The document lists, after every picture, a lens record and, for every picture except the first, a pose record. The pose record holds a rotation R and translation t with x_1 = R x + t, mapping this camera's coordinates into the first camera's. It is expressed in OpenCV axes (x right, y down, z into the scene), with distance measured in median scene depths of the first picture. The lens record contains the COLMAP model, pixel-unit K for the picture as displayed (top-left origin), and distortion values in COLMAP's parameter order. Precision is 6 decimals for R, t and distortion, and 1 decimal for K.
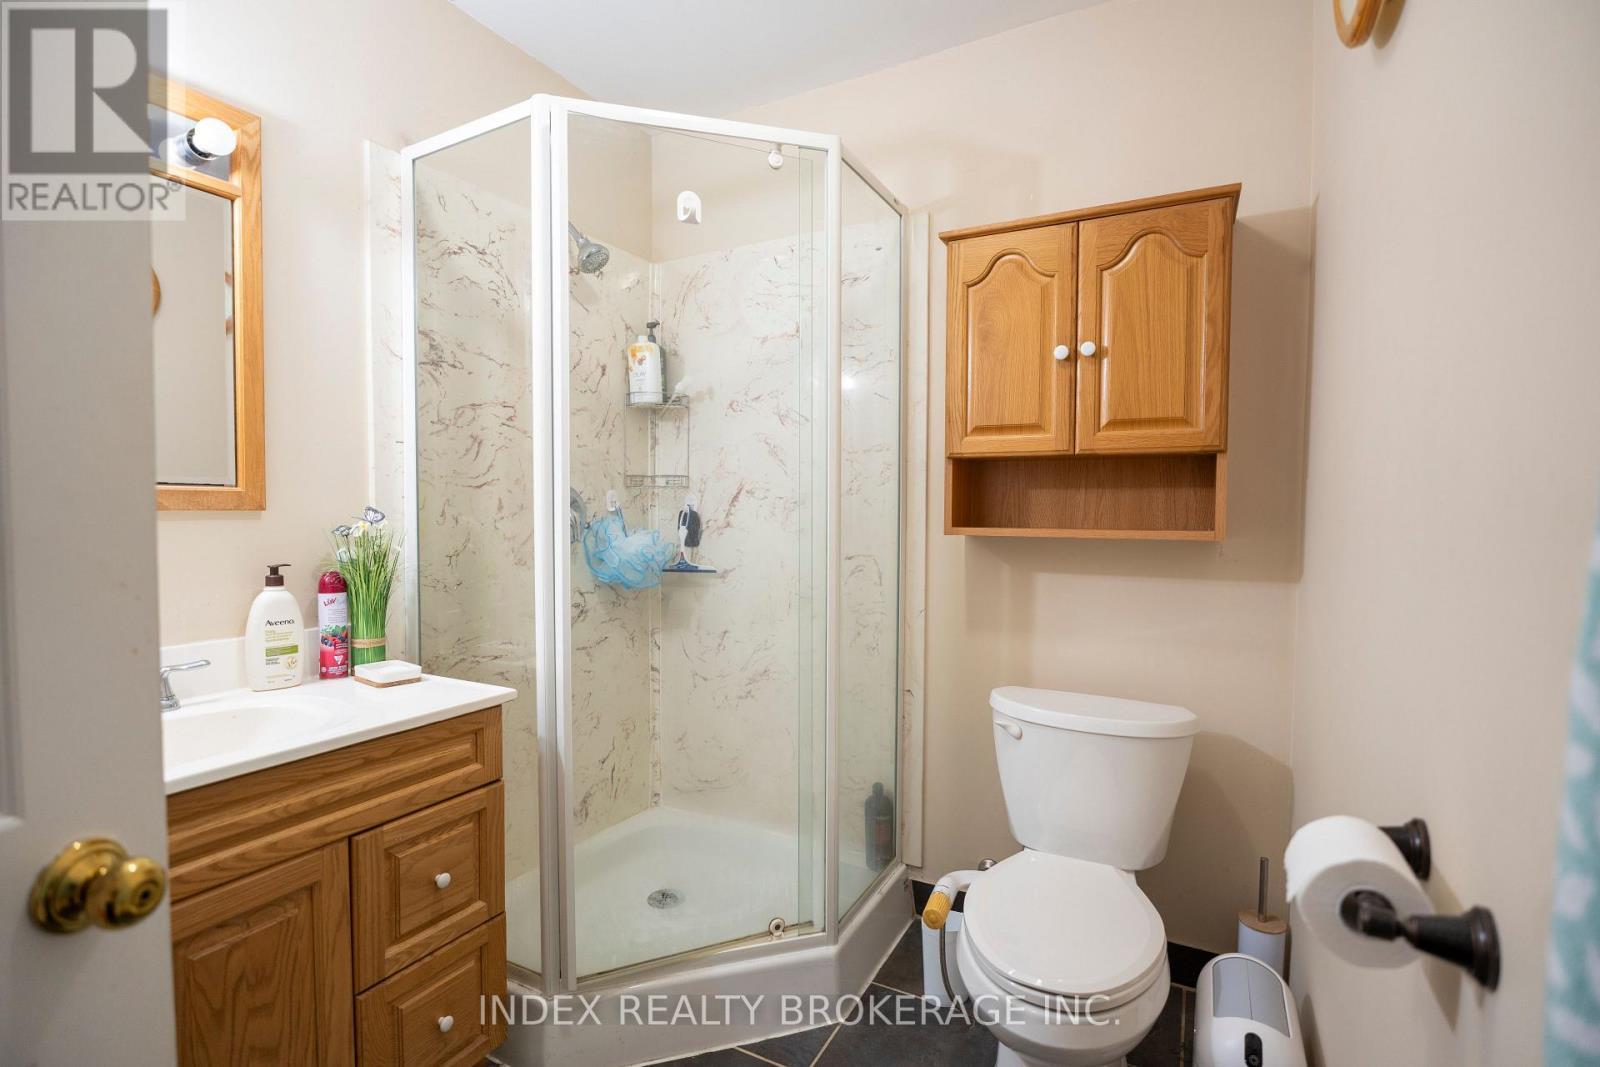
lens RADIAL K [[730.3, 0, 787.5], [0, 730.3, 534.9], [0, 0, 1]] dist [-0.012358, -0.001425]
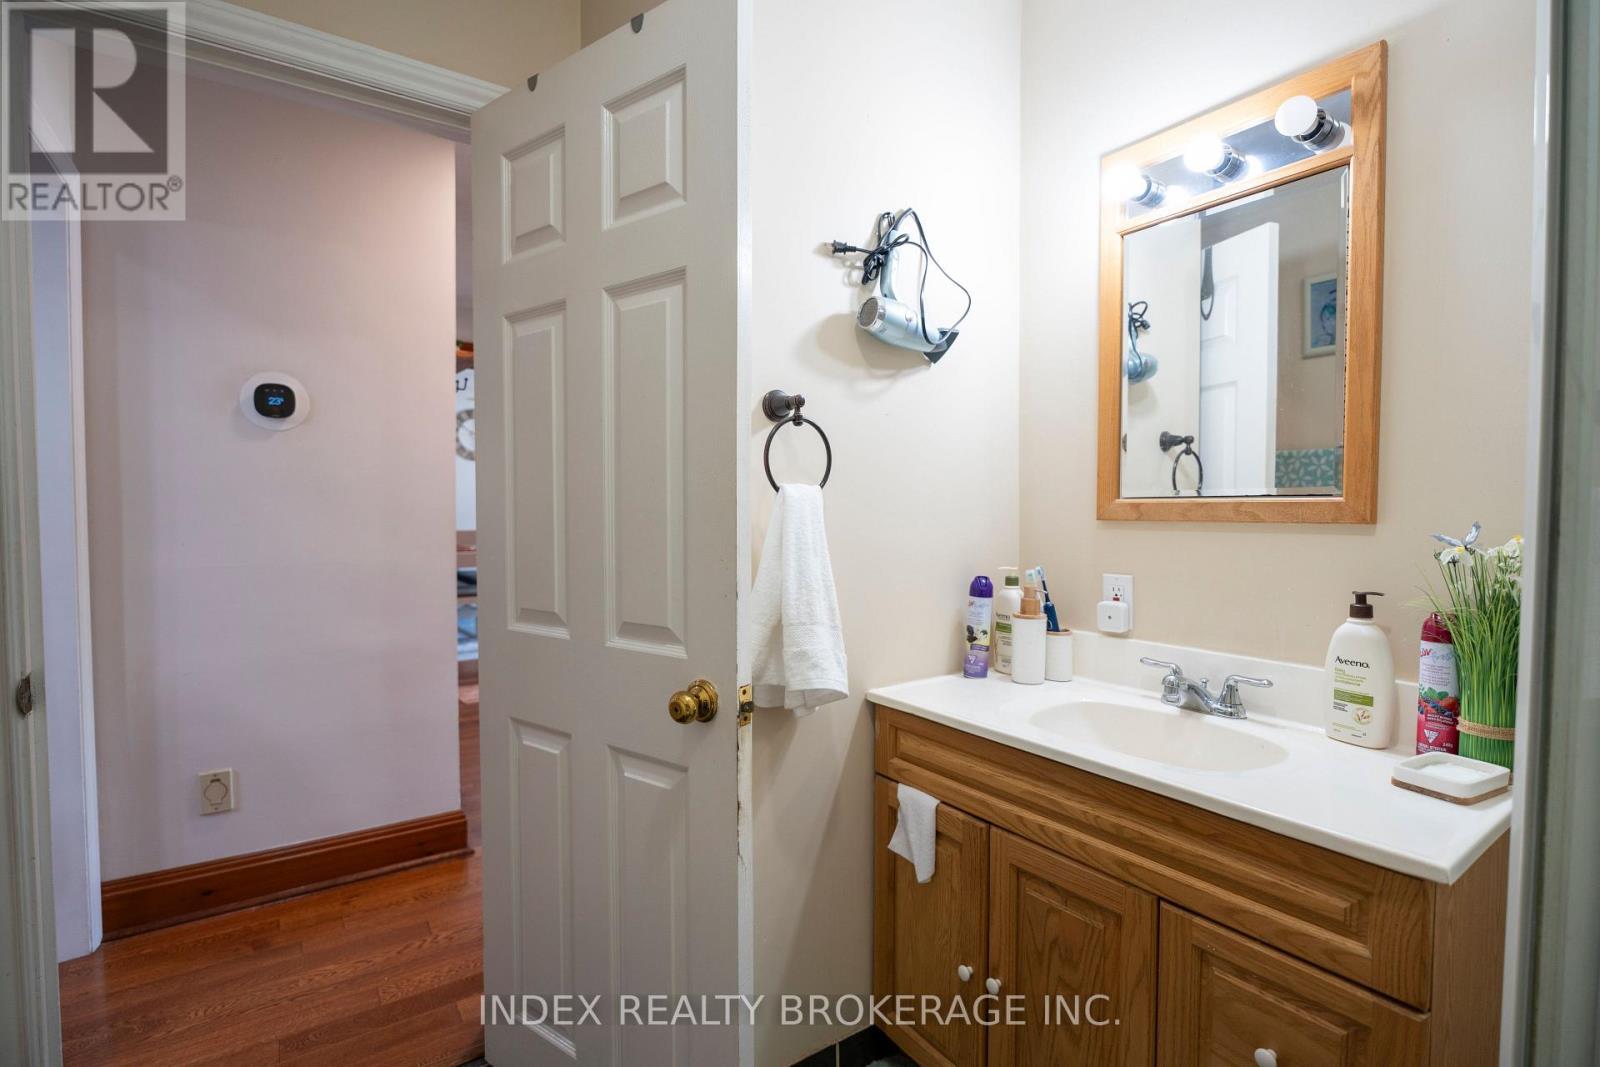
lens RADIAL K [[730.3, 0, 787.5], [0, 730.3, 534.9], [0, 0, 1]] dist [-0.012358, -0.001425]
pose [[-0.436561, 0.023016, -0.899380, 0.320137], [-0.036009, 0.998425, 0.043030, -0.035796], [0.898954, 0.051171, -0.435045, 0.833086]]
